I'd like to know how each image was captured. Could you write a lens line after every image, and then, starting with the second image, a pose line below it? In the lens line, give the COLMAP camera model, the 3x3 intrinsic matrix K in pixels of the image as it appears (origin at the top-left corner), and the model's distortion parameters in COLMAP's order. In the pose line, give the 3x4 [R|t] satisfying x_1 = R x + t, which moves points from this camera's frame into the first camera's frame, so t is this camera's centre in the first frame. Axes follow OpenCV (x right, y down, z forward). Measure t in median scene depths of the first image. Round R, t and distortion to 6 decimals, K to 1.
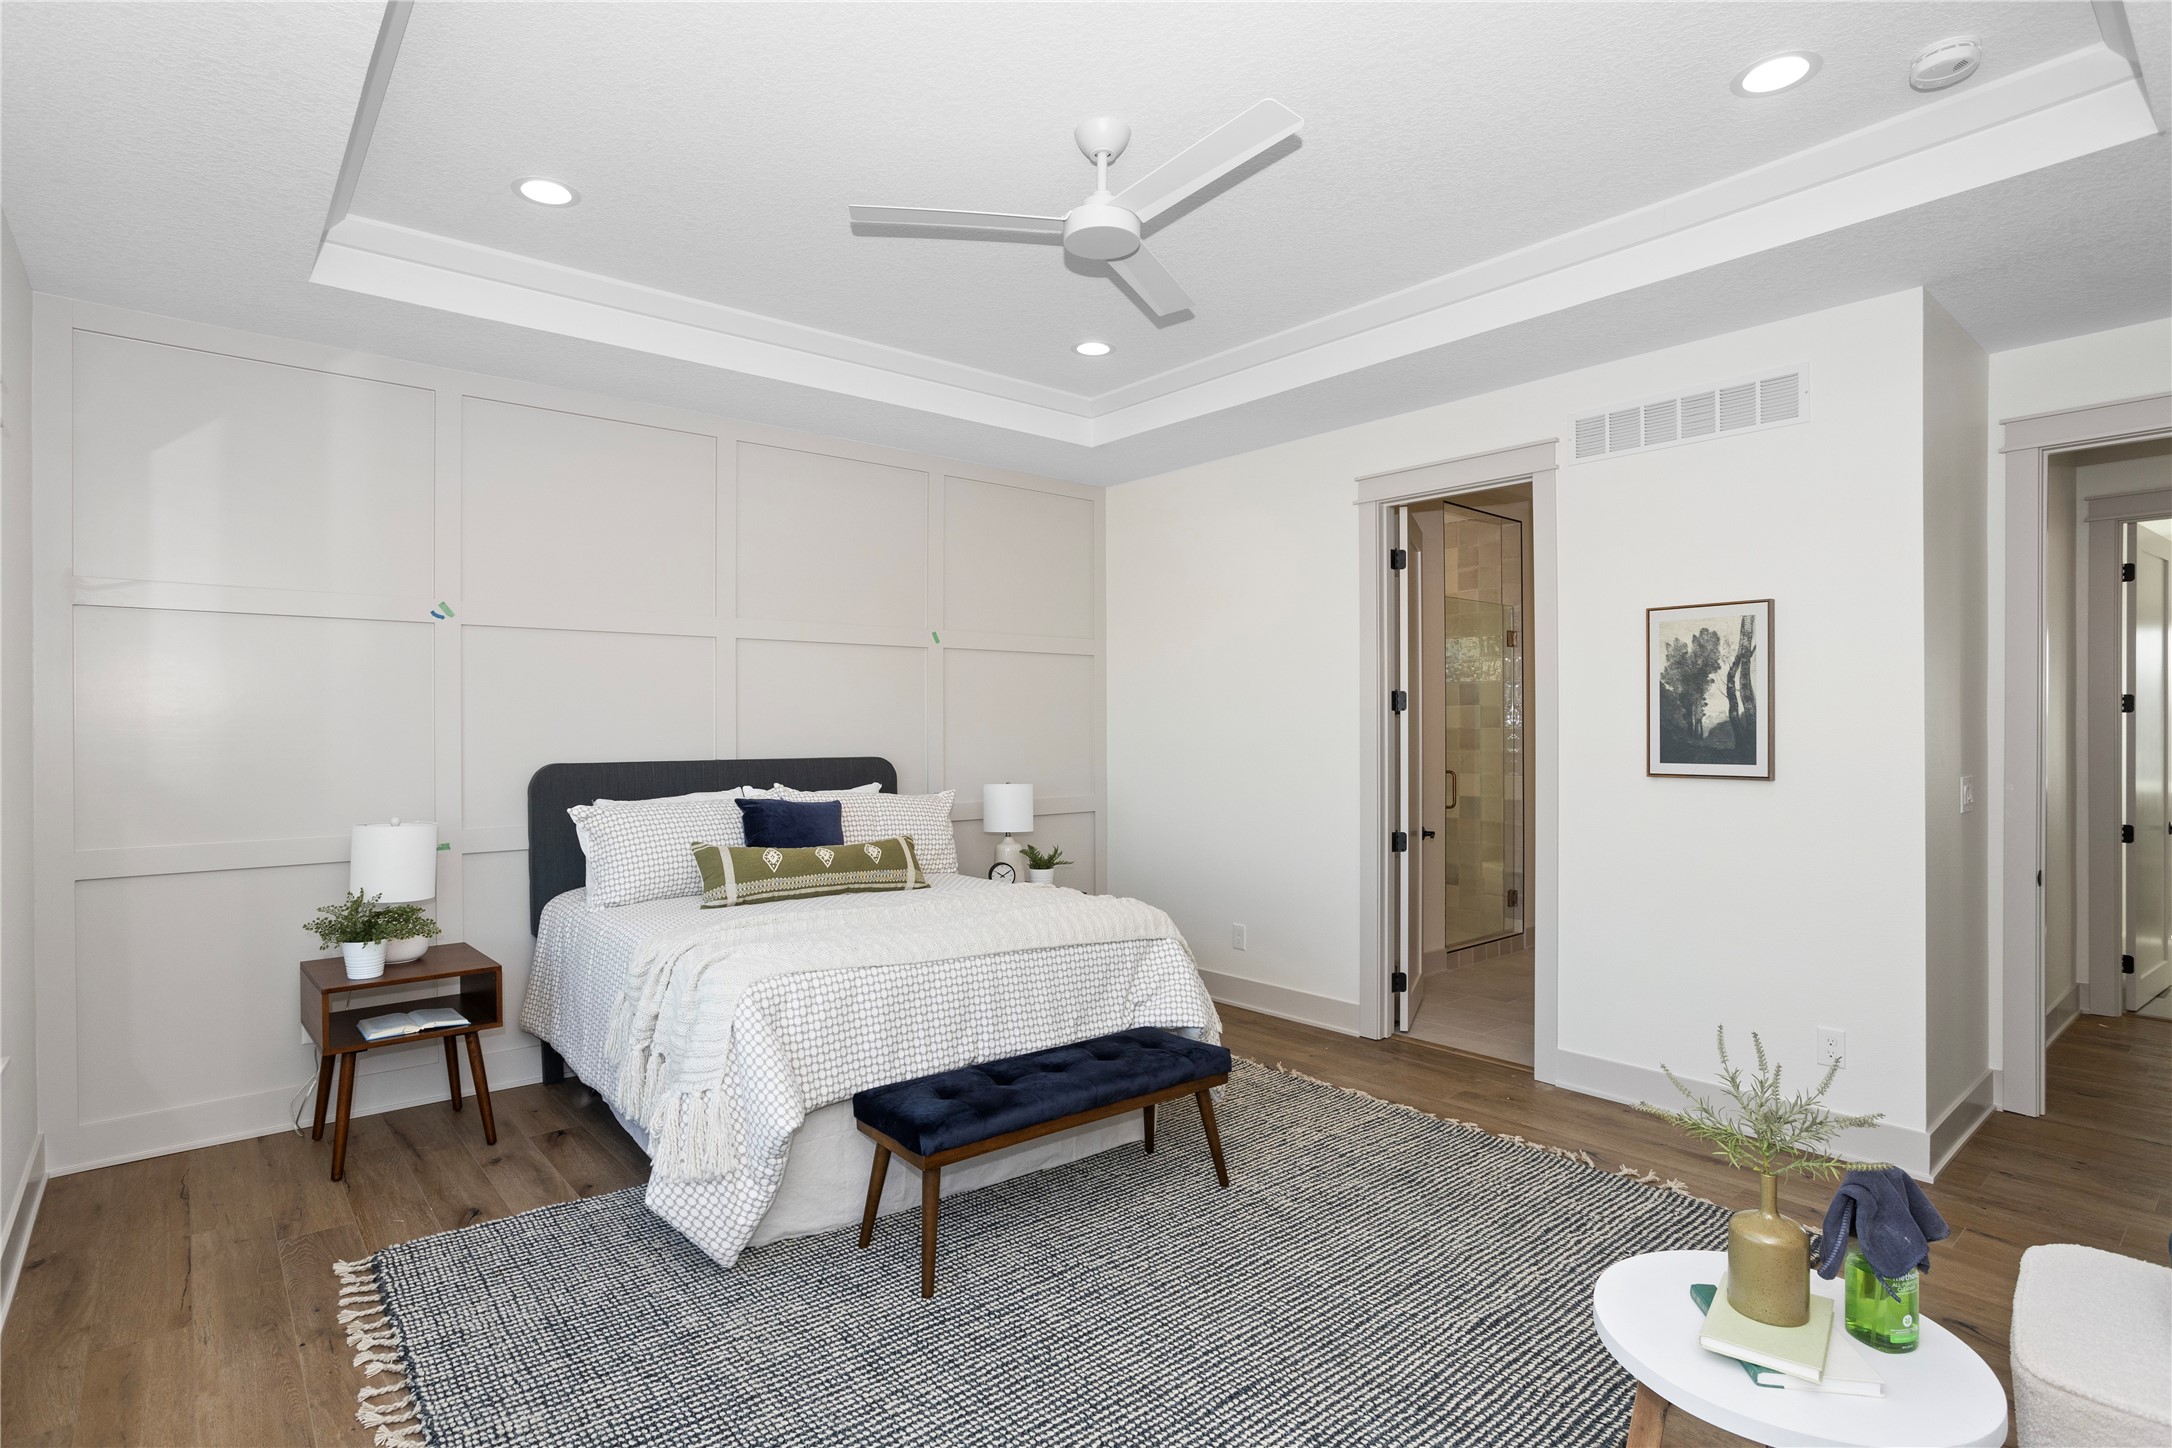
lens RADIAL K [[1087.2, 0, 1096.4], [0, 1087.2, 731.3], [0, 0, 1]] dist [0.007077, 0.001130]
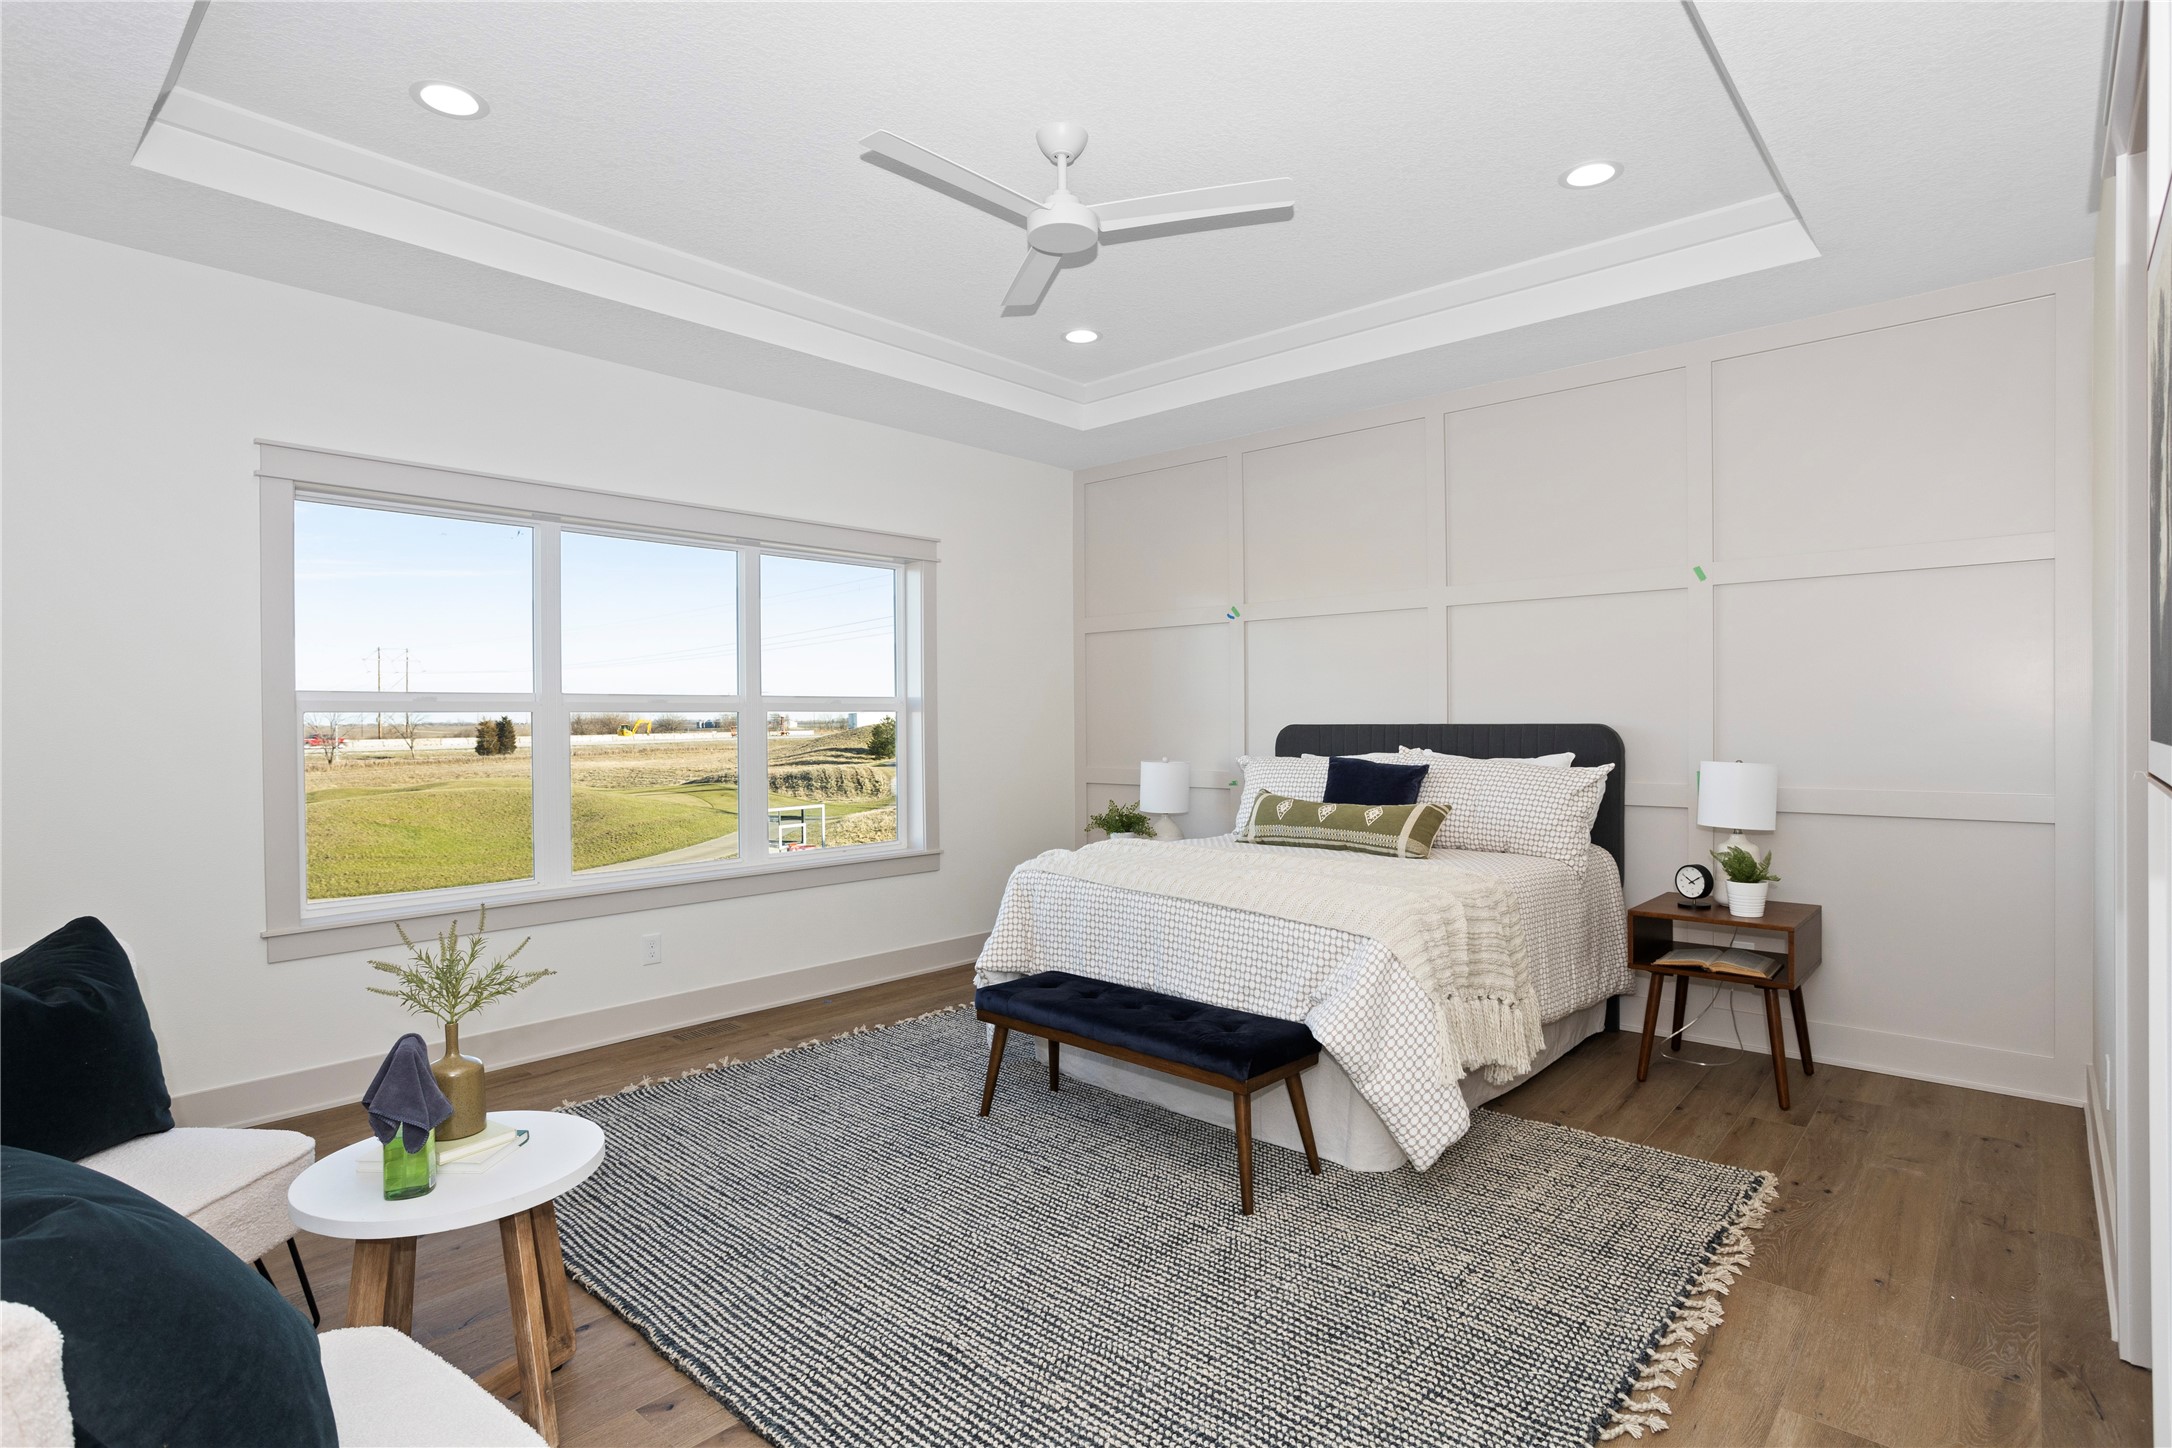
lens RADIAL K [[1087.2, 0, 1096.4], [0, 1087.2, 714.6], [0, 0, 1]] dist [0.007077, 0.001130]
pose [[0.152459, 0.014068, -0.988210, 0.751045], [0.013754, 0.999772, 0.016354, -0.003493], [0.988214, -0.016085, 0.152231, 0.582978]]
